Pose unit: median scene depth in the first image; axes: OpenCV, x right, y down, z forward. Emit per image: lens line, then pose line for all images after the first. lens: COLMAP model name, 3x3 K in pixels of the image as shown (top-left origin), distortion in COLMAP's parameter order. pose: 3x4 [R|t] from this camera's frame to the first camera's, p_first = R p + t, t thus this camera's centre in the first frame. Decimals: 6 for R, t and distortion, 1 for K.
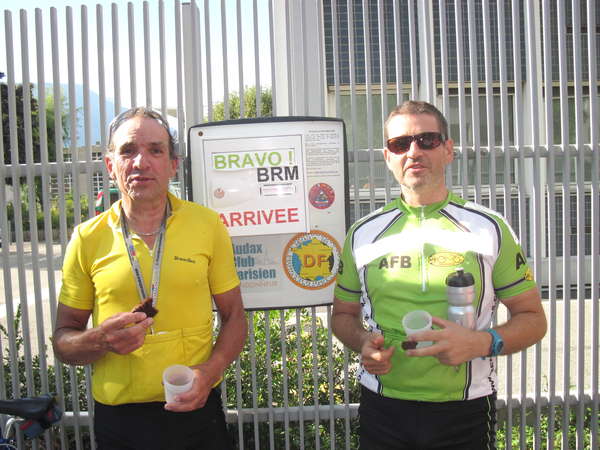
lens RADIAL K [[634.8, 0, 300.1], [0, 634.8, 221.7], [0, 0, 1]] dist [-0.151318, 0.000000]
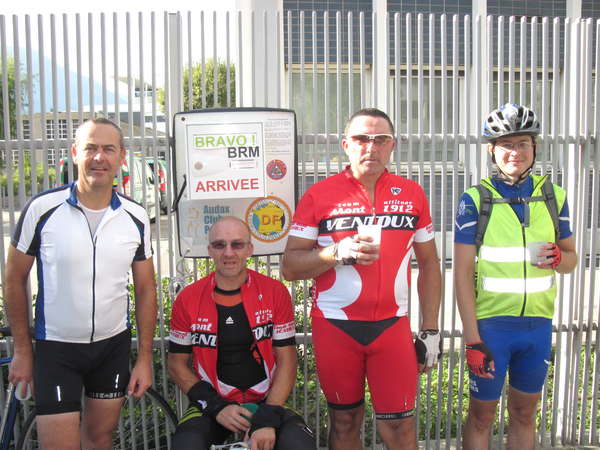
lens RADIAL K [[634.8, 0, 299.9], [0, 634.8, 226.9], [0, 0, 1]] dist [-0.151318, 0.000000]
pose [[0.997393, 0.017575, 0.069985, -0.007001], [-0.021134, 0.998503, 0.050450, 0.009787], [-0.068993, -0.051797, 0.996272, -0.299427]]
